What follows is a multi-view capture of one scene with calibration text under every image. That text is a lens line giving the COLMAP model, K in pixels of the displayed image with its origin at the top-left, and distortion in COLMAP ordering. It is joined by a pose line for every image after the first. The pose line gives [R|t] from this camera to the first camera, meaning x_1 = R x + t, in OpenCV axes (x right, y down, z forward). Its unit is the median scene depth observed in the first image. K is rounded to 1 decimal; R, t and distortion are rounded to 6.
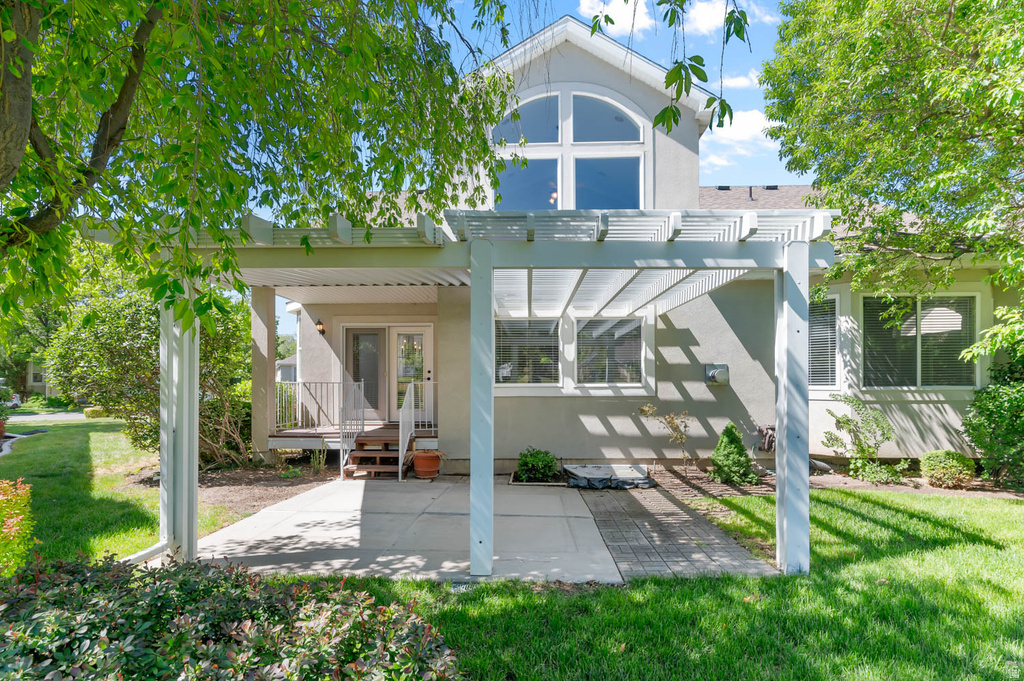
lens RADIAL K [[506.0, 0, 528.4], [0, 506.0, 360.3], [0, 0, 1]] dist [-0.001166, -0.001062]
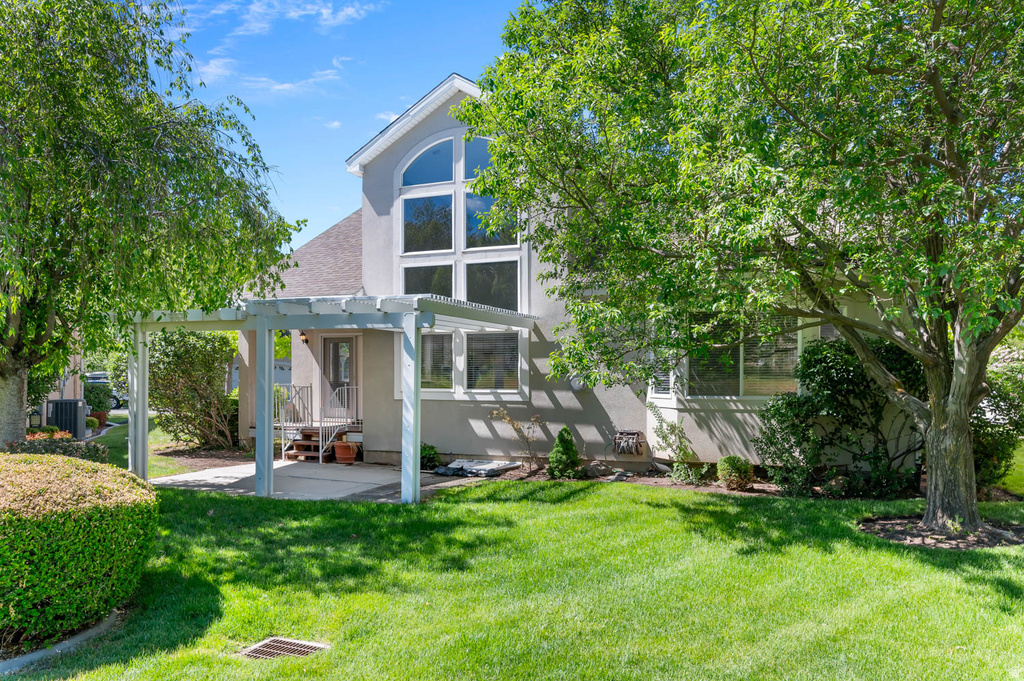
lens RADIAL K [[740.0, 0, 512.3], [0, 740.0, 345.2], [0, 0, 1]] dist [-0.038416, 0.001237]
pose [[0.944024, -0.009239, -0.329748, 0.756975], [0.010655, 0.999940, 0.002489, -0.058948], [0.329705, -0.005863, 0.944066, -0.560791]]
